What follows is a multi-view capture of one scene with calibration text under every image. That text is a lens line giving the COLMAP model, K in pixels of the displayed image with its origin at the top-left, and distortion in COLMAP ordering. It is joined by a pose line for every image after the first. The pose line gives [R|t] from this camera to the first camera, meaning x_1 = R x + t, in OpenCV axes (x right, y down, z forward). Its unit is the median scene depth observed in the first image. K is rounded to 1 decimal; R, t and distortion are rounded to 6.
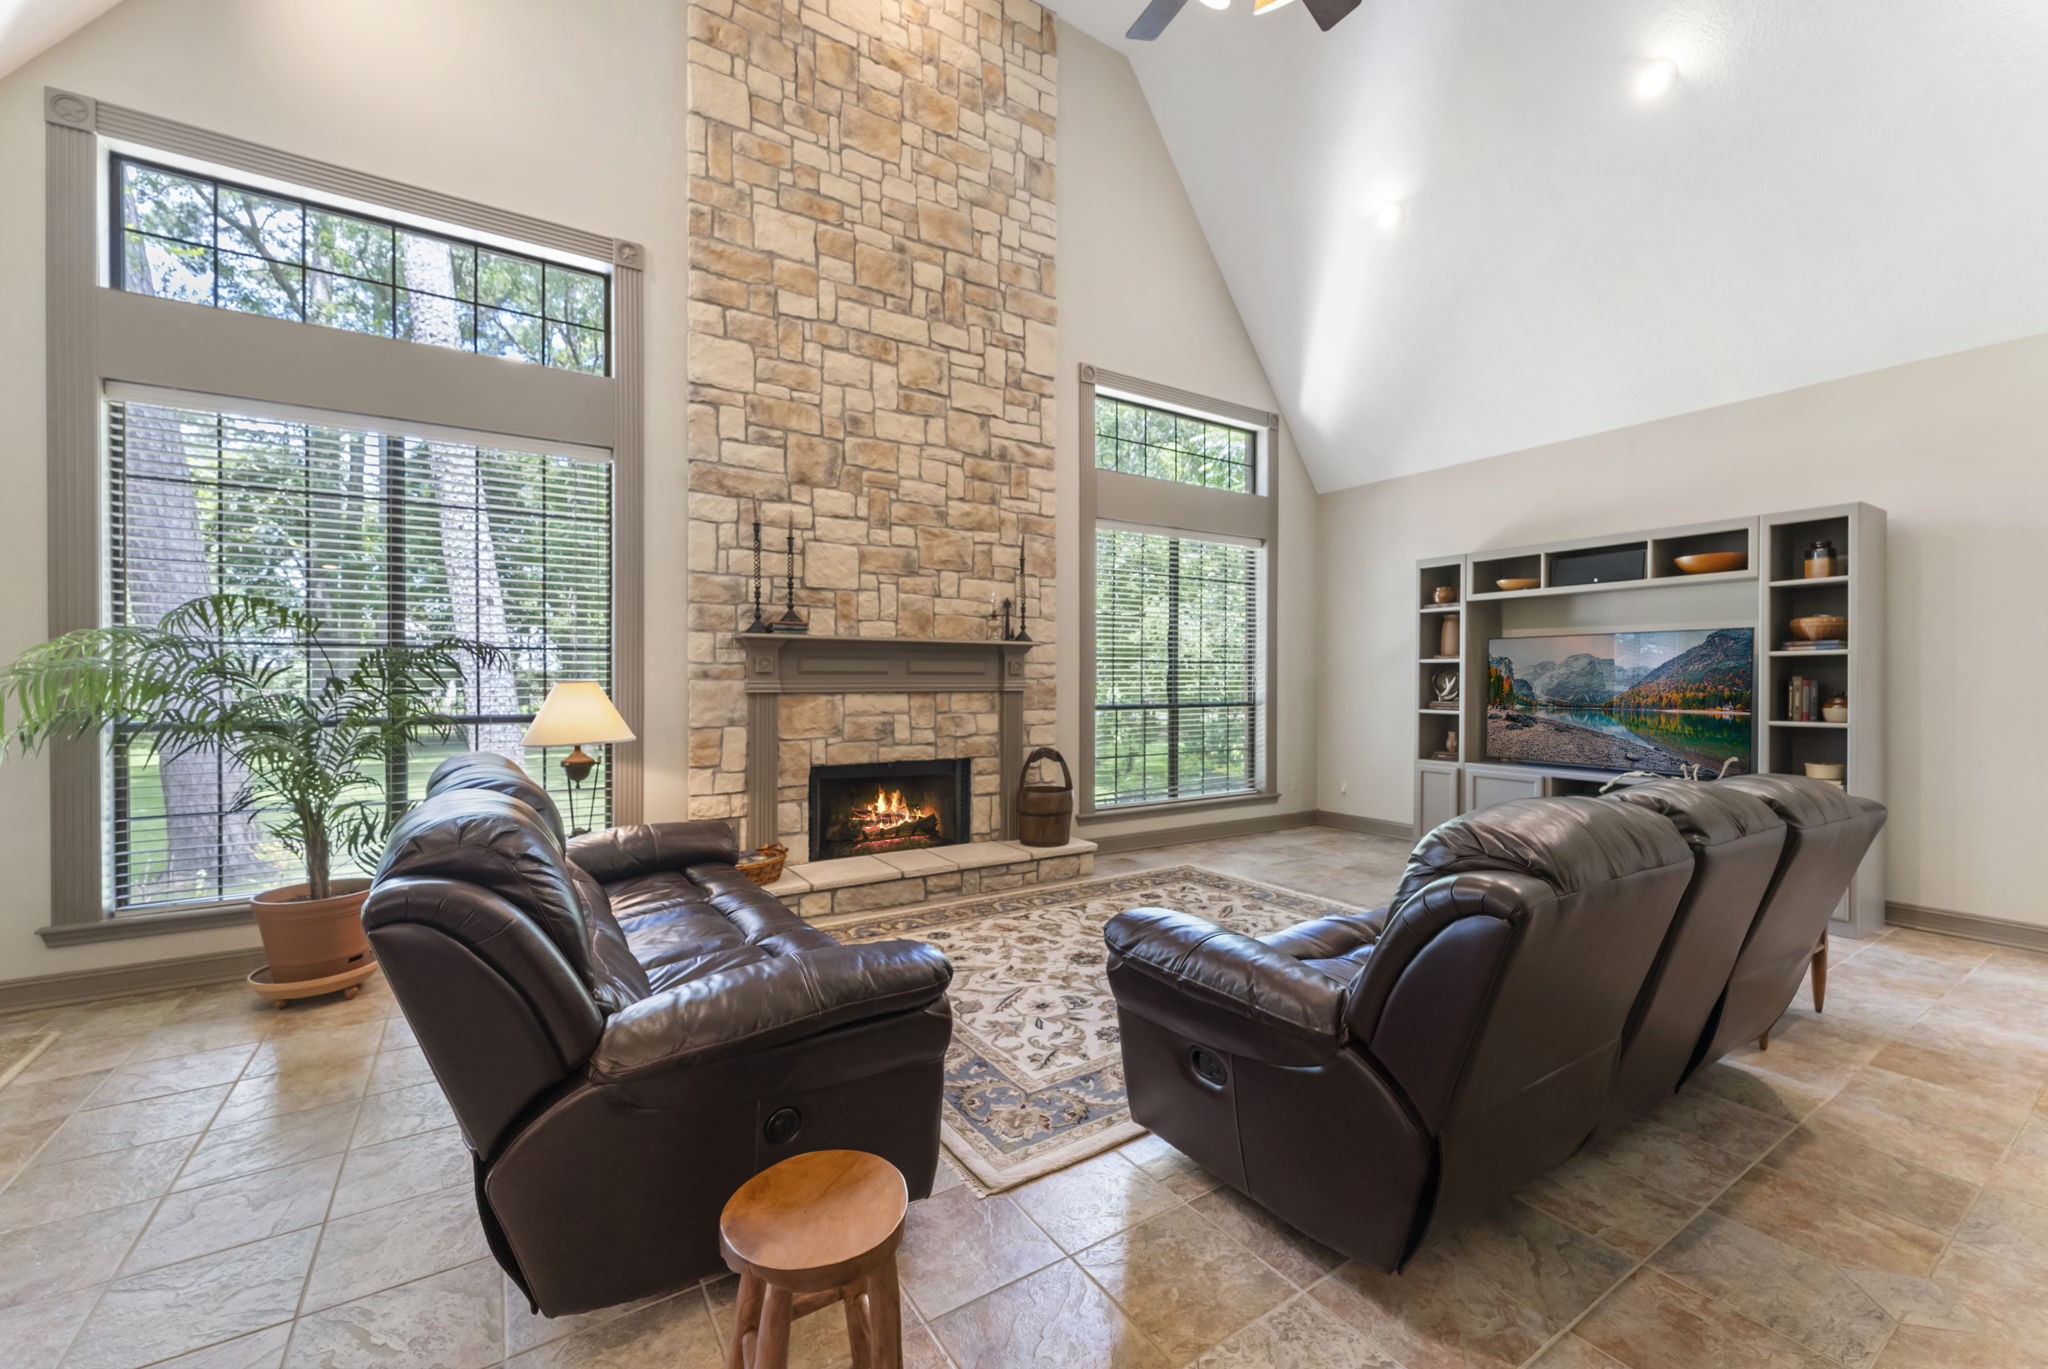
lens RADIAL K [[828.8, 0, 1024.6], [0, 828.8, 685.0], [0, 0, 1]] dist [0.003088, 0.000259]
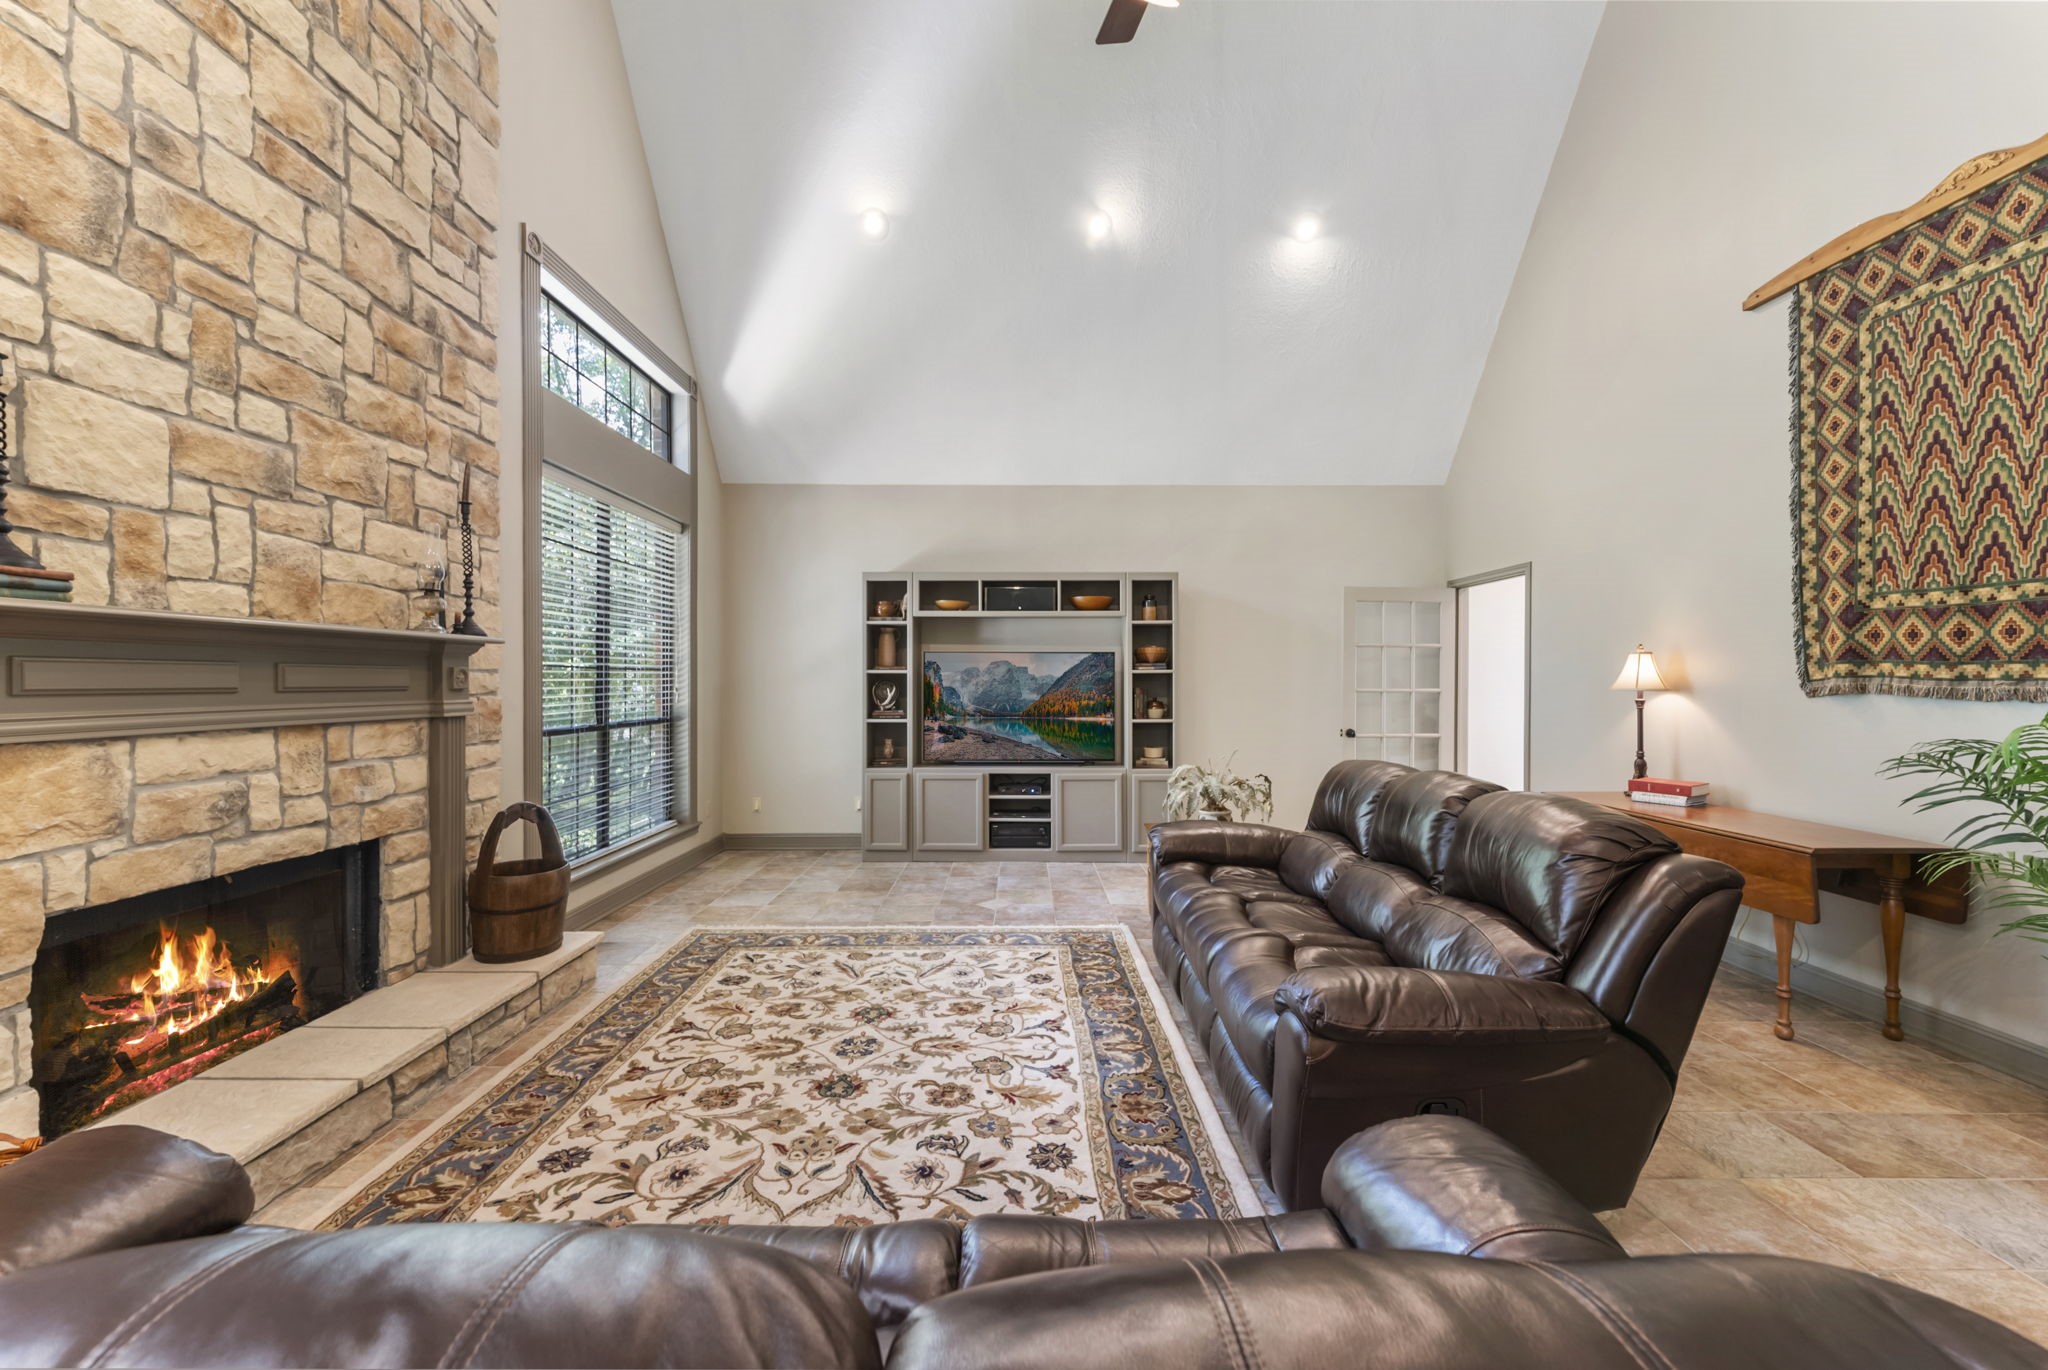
lens RADIAL K [[828.8, 0, 1028.8], [0, 828.8, 683.9], [0, 0, 1]] dist [0.003088, 0.000259]
pose [[0.535634, -0.003514, 0.844443, -0.326969], [0.005139, 0.999986, 0.000902, -0.016491], [-0.844435, 0.003856, 0.535645, 0.341819]]
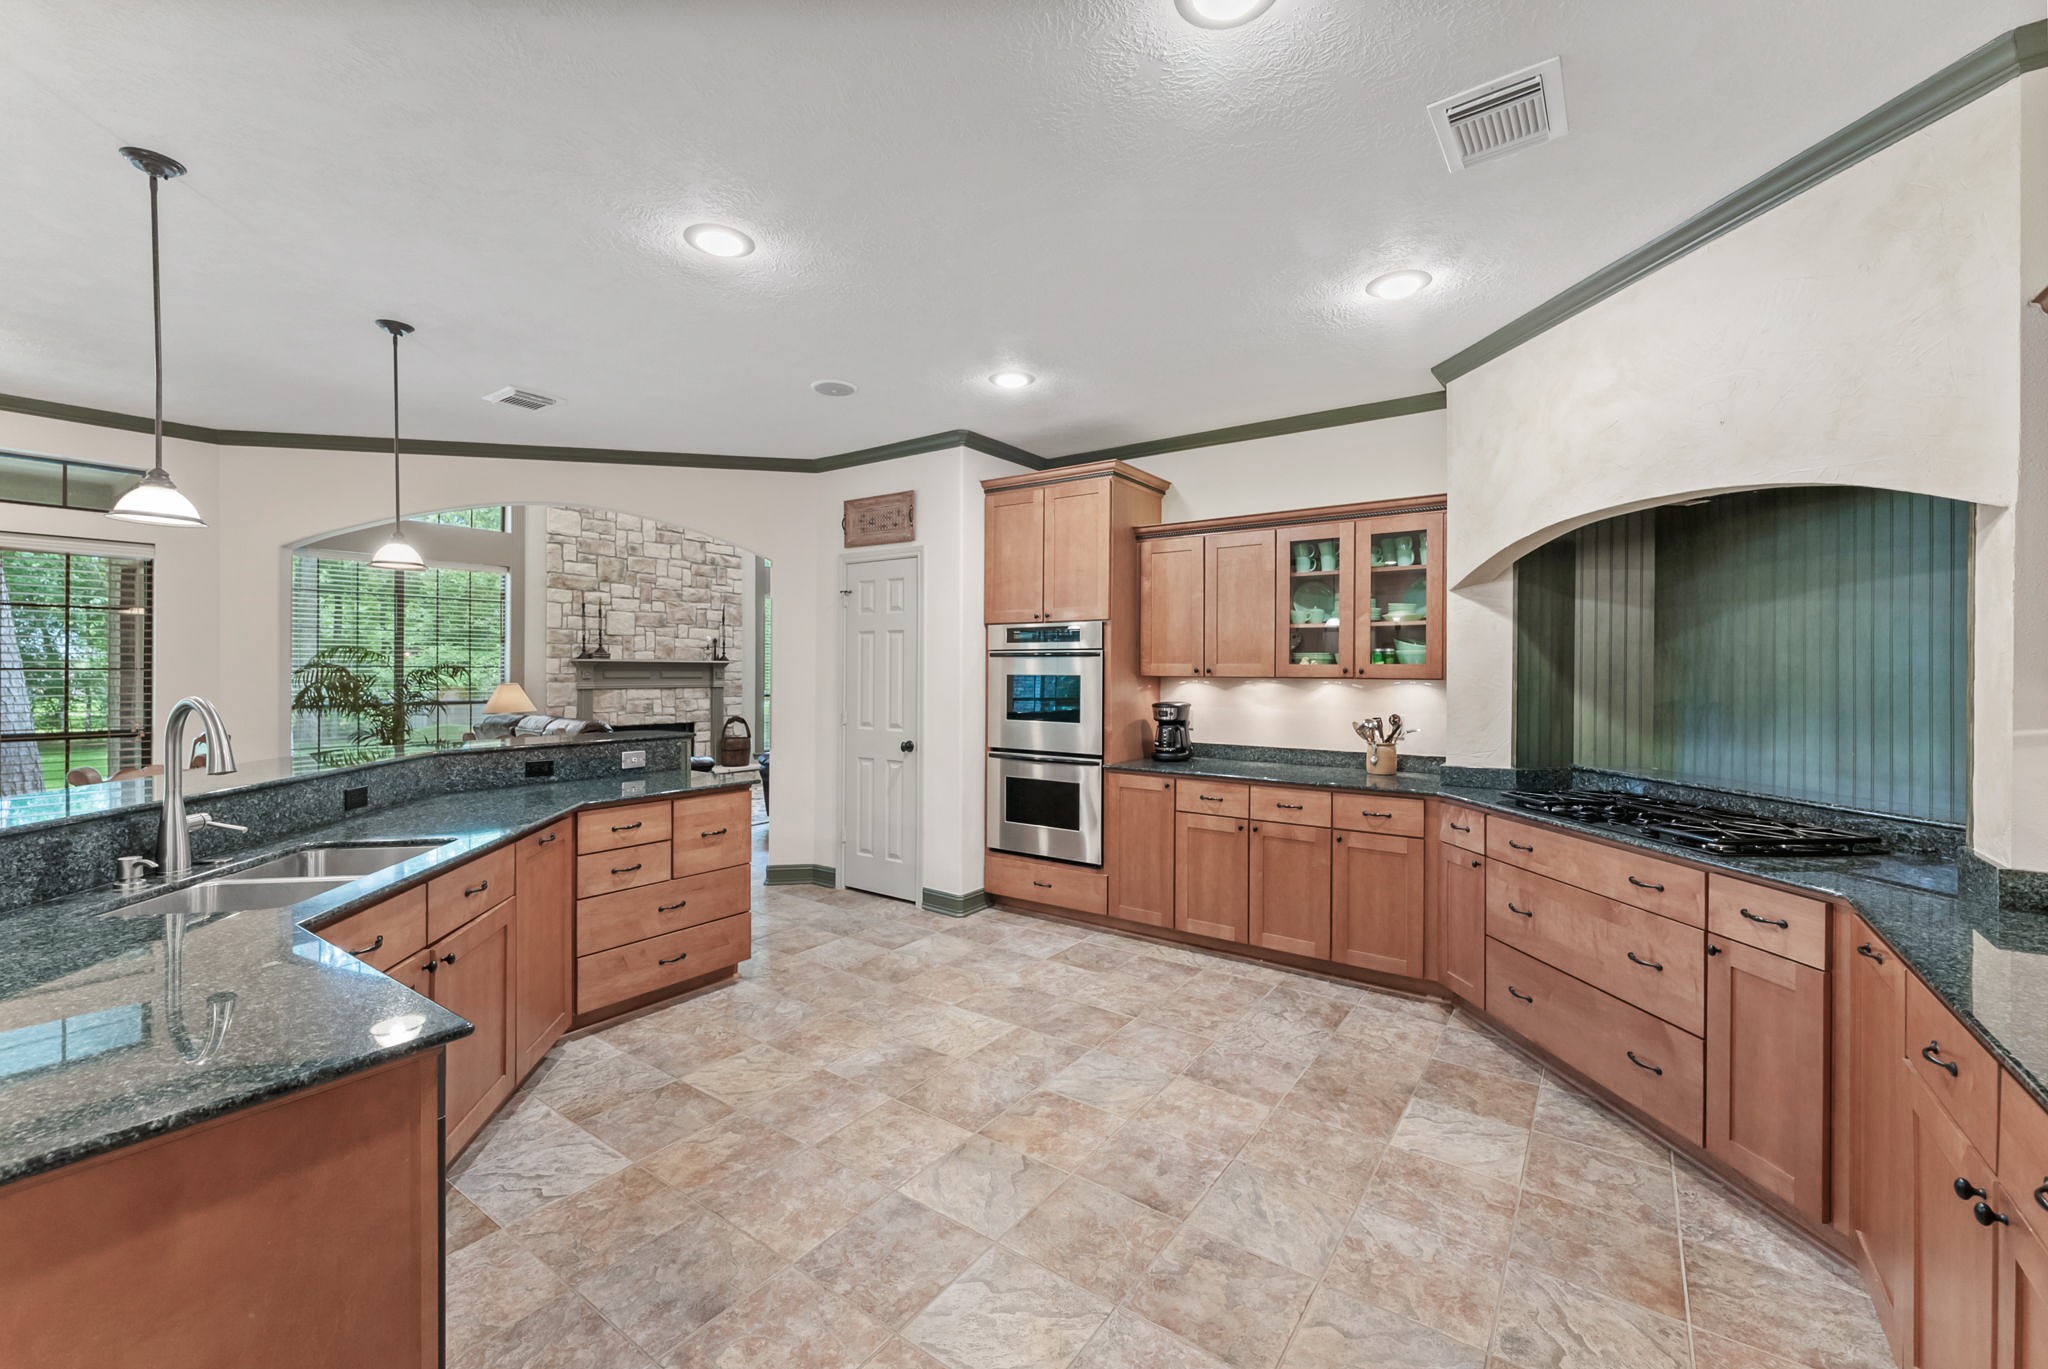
lens RADIAL K [[828.8, 0, 1028.3], [0, 828.8, 667.4], [0, 0, 1]] dist [0.003088, 0.000259]
pose [[0.929672, 0.002518, 0.368381, -0.057751], [0.001764, 0.999935, -0.011285, -0.015785], [-0.368385, 0.011141, 0.929606, -1.113087]]
